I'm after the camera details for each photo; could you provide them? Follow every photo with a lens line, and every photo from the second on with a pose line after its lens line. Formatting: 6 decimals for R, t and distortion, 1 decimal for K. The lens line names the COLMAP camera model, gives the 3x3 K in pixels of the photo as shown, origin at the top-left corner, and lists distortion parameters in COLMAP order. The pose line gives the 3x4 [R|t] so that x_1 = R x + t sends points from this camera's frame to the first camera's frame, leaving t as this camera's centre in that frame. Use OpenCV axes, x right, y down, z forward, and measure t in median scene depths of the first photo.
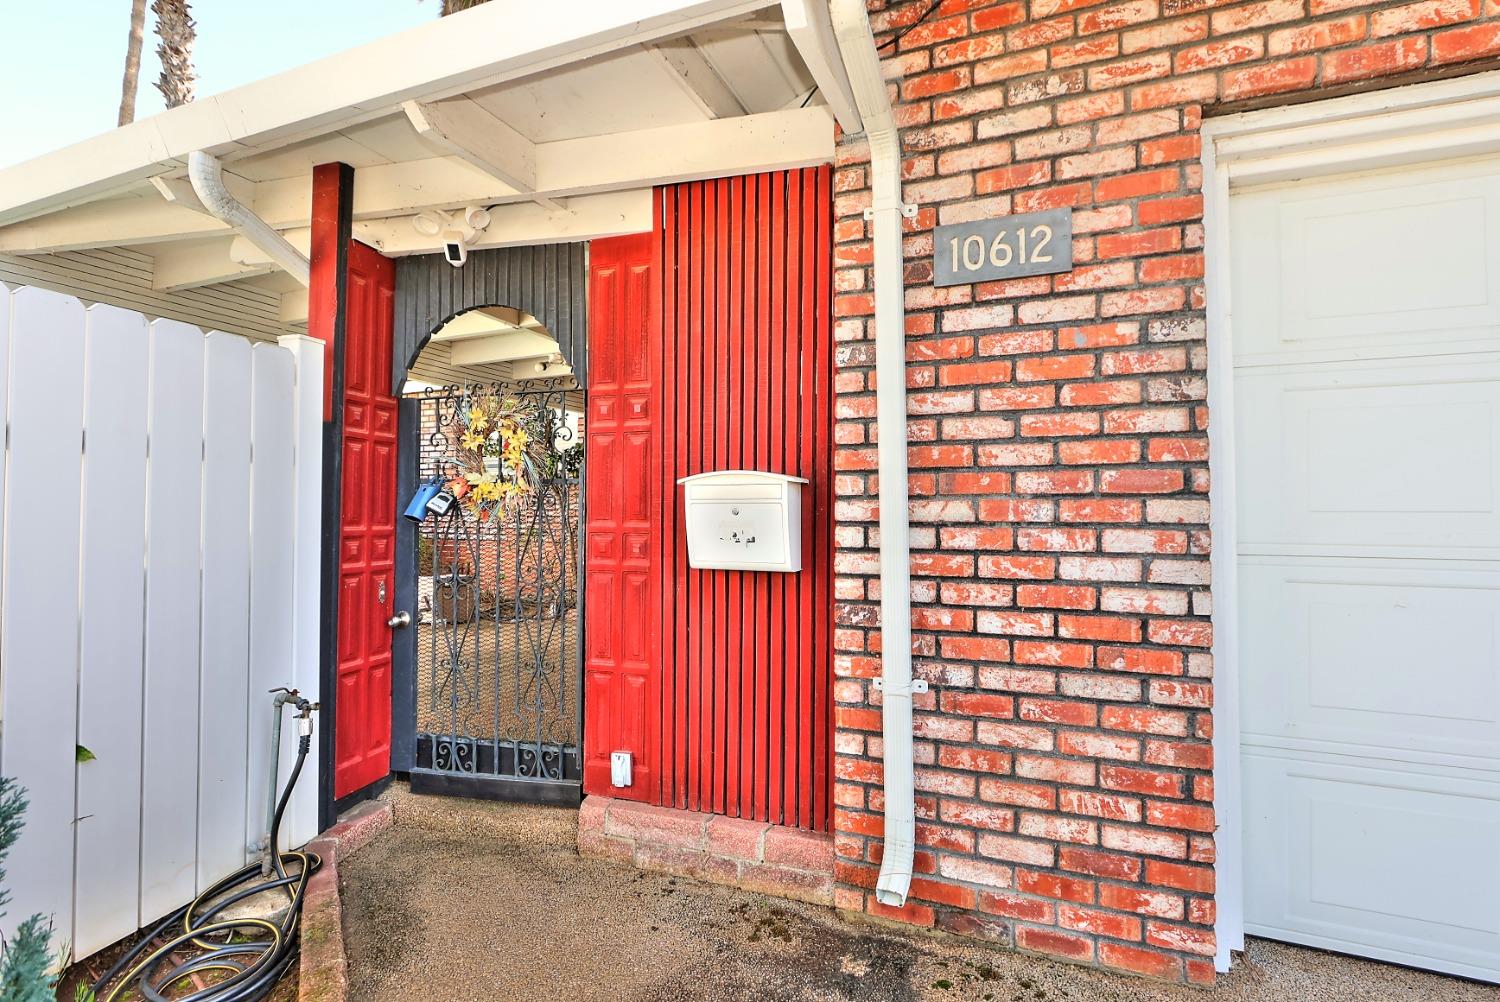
lens RADIAL K [[694.2, 0, 751.4], [0, 694.2, 512.0], [0, 0, 1]] dist [-0.016113, -0.000149]
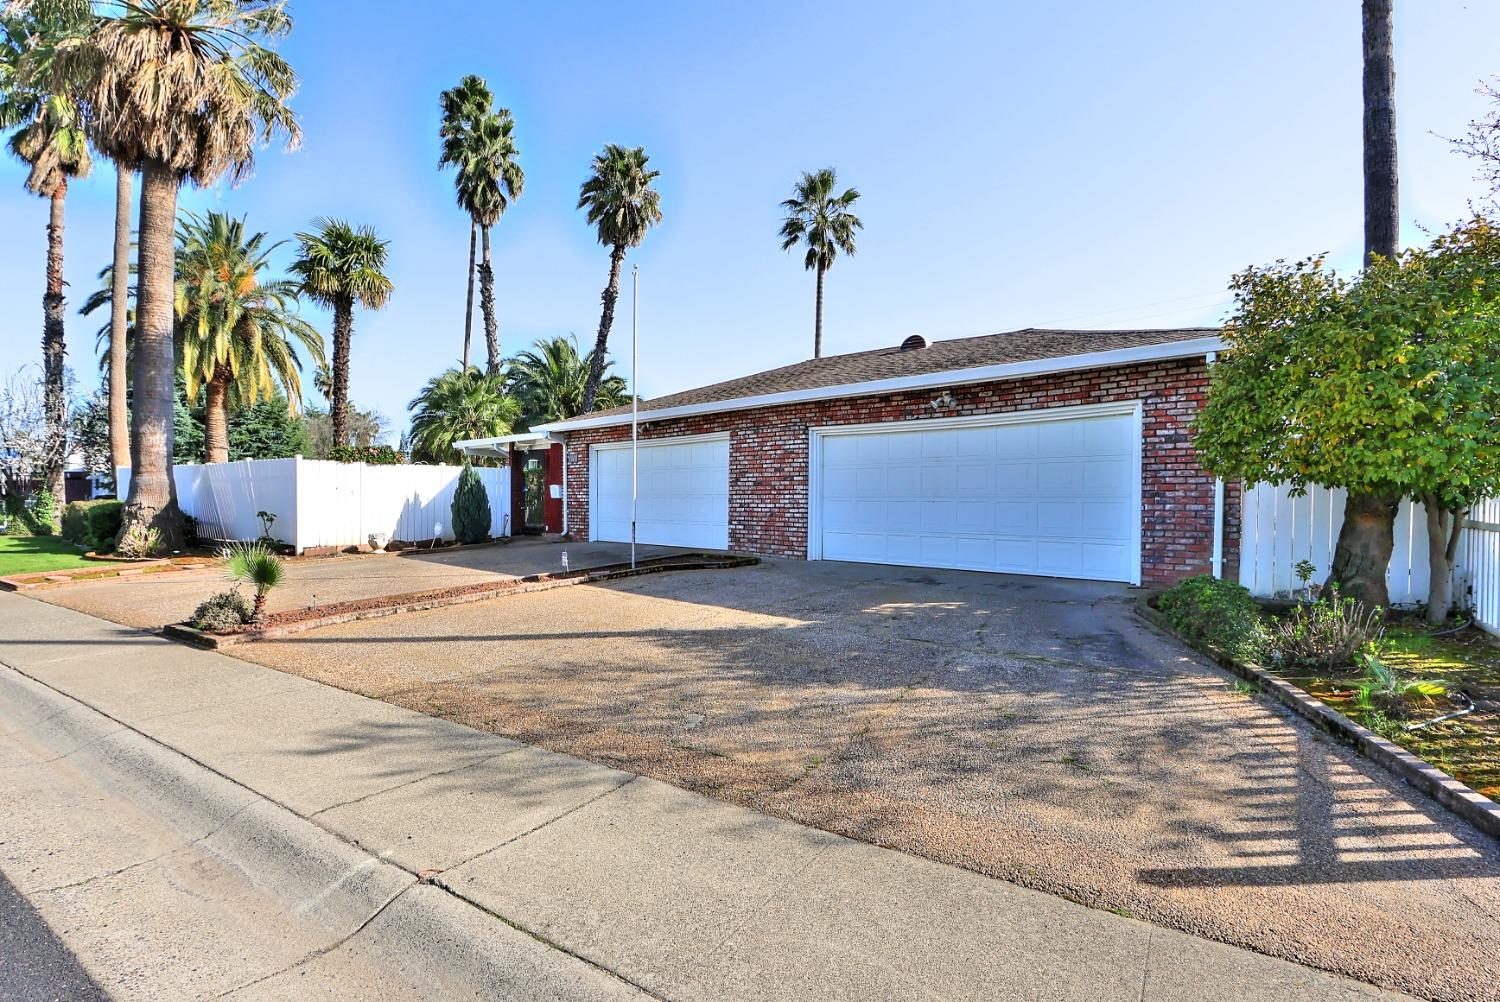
lens RADIAL K [[694.2, 0, 751.4], [0, 694.2, 512.0], [0, 0, 1]] dist [-0.016113, -0.000149]
pose [[0.944717, -0.001081, -0.327886, 4.269320], [0.005782, 0.999894, 0.013362, 0.139577], [0.327837, -0.014519, 0.944623, -5.174184]]
